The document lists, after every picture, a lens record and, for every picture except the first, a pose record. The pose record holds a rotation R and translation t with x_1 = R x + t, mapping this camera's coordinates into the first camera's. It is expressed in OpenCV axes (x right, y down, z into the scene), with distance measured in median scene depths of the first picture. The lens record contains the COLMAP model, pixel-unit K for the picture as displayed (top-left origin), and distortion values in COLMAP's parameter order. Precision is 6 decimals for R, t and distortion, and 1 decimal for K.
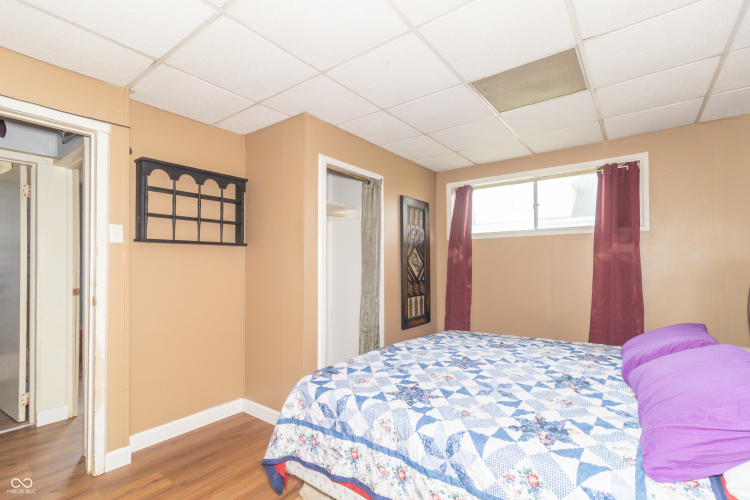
lens RADIAL K [[346.5, 0, 379.3], [0, 346.5, 261.8], [0, 0, 1]] dist [-0.000452, -0.000002]
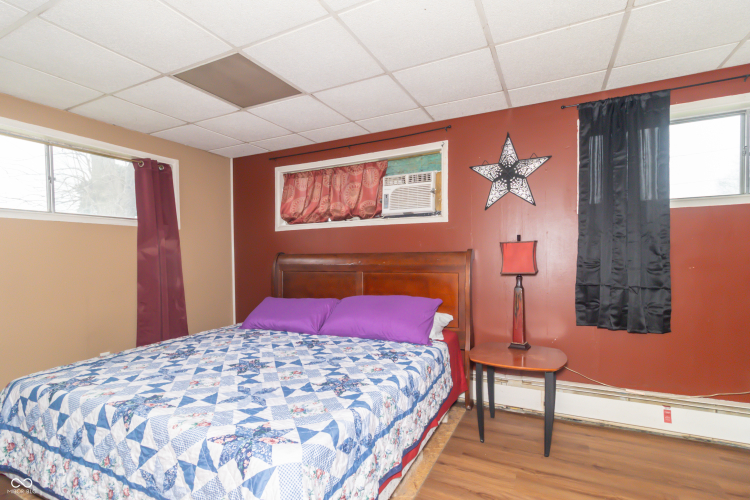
lens RADIAL K [[358.5, 0, 375.0], [0, 358.5, 250.0], [0, 0, 1]] dist [0.001109, 0.000408]
pose [[-0.174300, 0.019077, 0.984508, -0.794278], [-0.000744, 0.999809, -0.019506, 0.003671], [-0.984692, -0.004132, -0.174252, 0.889073]]
